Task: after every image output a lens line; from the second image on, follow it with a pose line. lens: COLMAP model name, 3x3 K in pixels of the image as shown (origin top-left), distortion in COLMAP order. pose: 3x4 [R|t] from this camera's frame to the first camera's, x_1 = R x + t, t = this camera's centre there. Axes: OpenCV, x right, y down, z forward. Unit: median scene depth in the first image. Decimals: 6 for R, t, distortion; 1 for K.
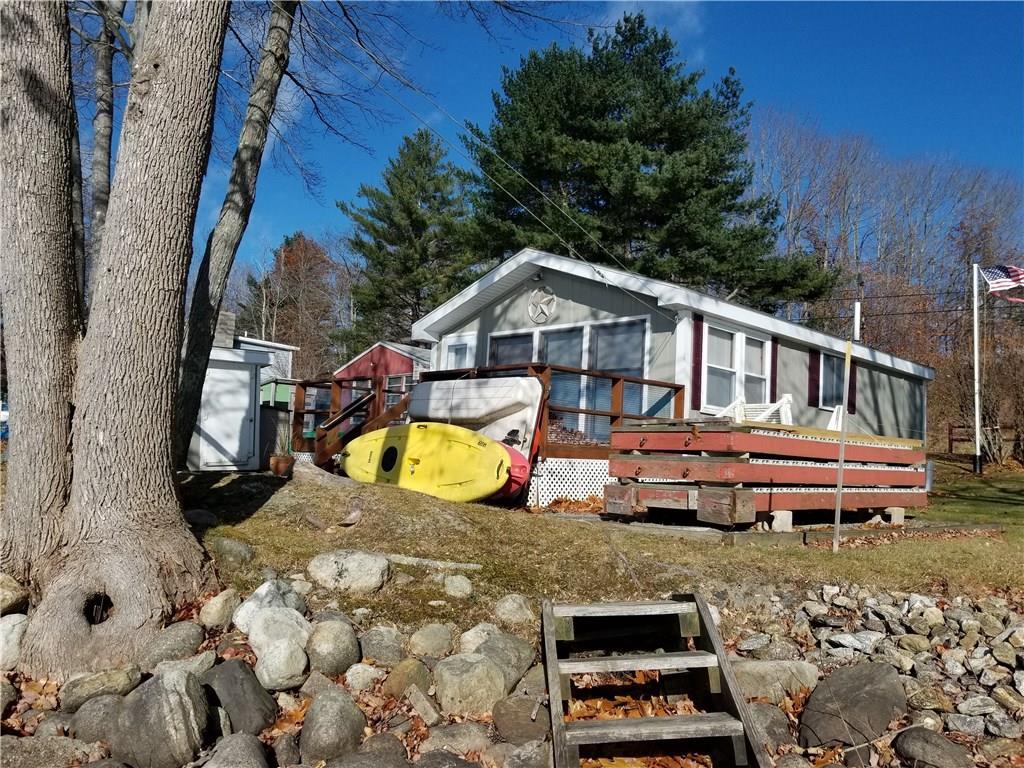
lens RADIAL K [[798.2, 0, 514.2], [0, 798.2, 388.4], [0, 0, 1]] dist [0.002126, -0.007861]
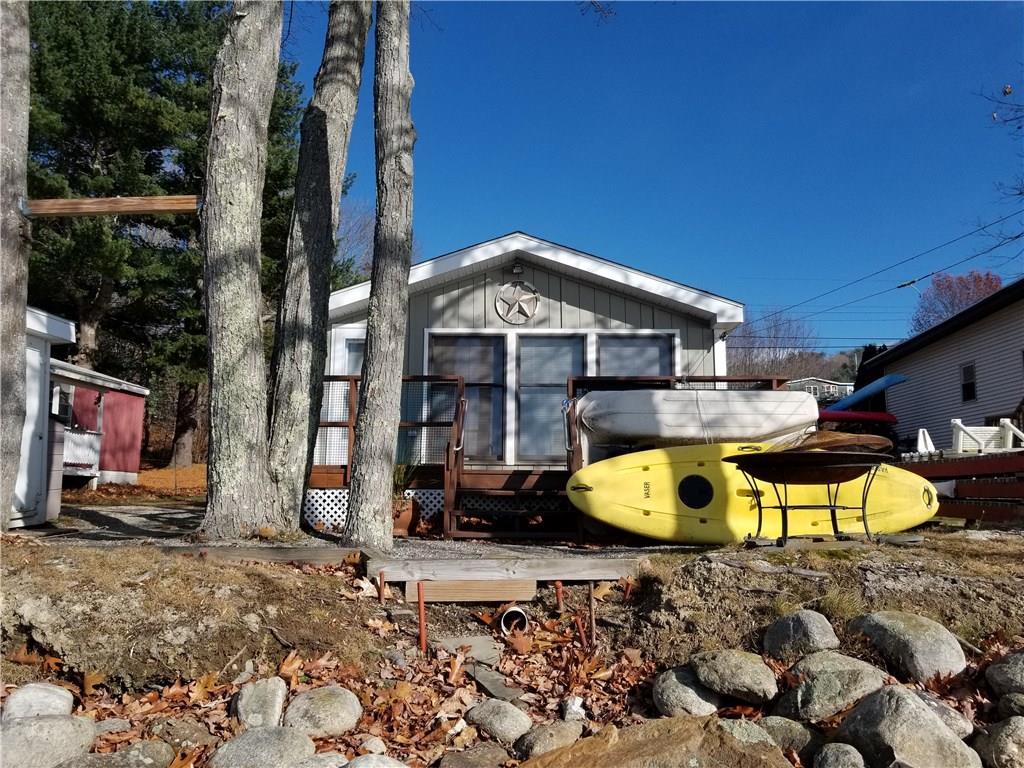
lens RADIAL K [[798.2, 0, 513.6], [0, 798.2, 379.1], [0, 0, 1]] dist [0.002126, -0.007861]
pose [[0.709880, 0.059878, 0.701773, -0.582250], [-0.033936, 0.998130, -0.050836, 0.019614], [-0.703505, 0.012272, 0.710584, 0.424260]]
